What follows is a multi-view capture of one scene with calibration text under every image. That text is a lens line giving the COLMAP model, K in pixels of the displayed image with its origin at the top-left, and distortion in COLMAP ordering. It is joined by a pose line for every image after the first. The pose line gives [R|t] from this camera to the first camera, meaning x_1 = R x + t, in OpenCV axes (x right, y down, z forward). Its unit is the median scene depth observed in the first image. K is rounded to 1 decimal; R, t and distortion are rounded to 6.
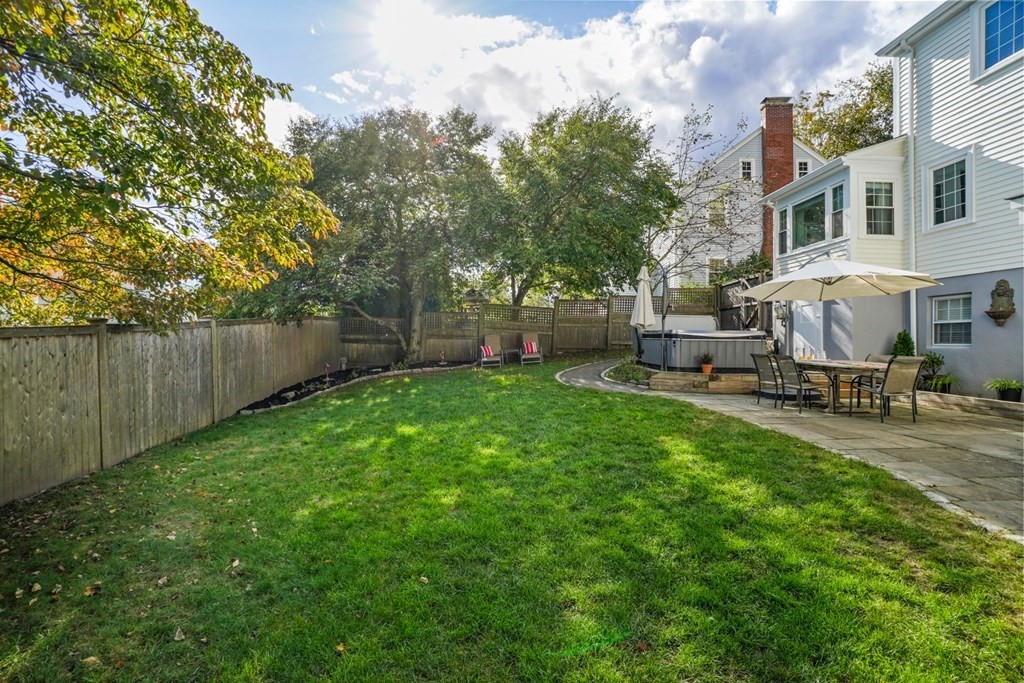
lens RADIAL K [[450.0, 0, 515.0], [0, 450.0, 337.1], [0, 0, 1]] dist [-0.065215, 0.027680]
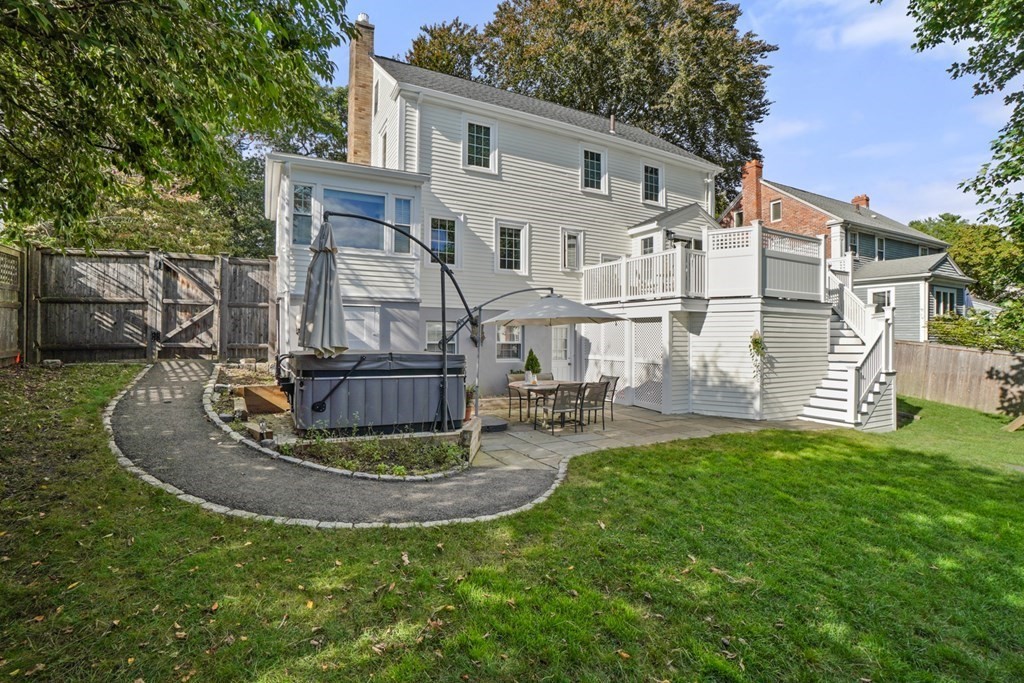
lens RADIAL K [[450.0, 0, 515.0], [0, 450.0, 337.1], [0, 0, 1]] dist [-0.065215, 0.027680]
pose [[-0.473067, -0.005322, 0.881010, -0.227899], [-0.002391, 0.999986, 0.004757, -0.057060], [-0.881023, 0.000144, -0.473073, 1.328436]]
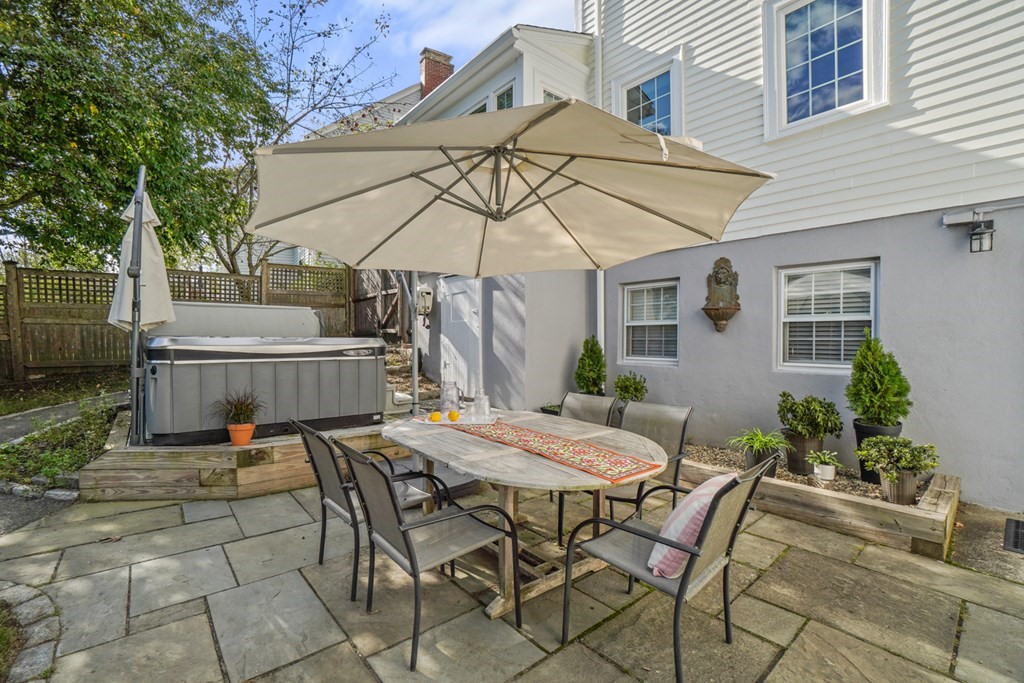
lens RADIAL K [[450.0, 0, 515.0], [0, 450.0, 337.1], [0, 0, 1]] dist [-0.065215, 0.027680]
pose [[0.773325, -0.009200, 0.633943, 0.400109], [0.004188, 0.999947, 0.009402, -0.020688], [-0.633995, -0.004616, 0.773323, 0.571568]]
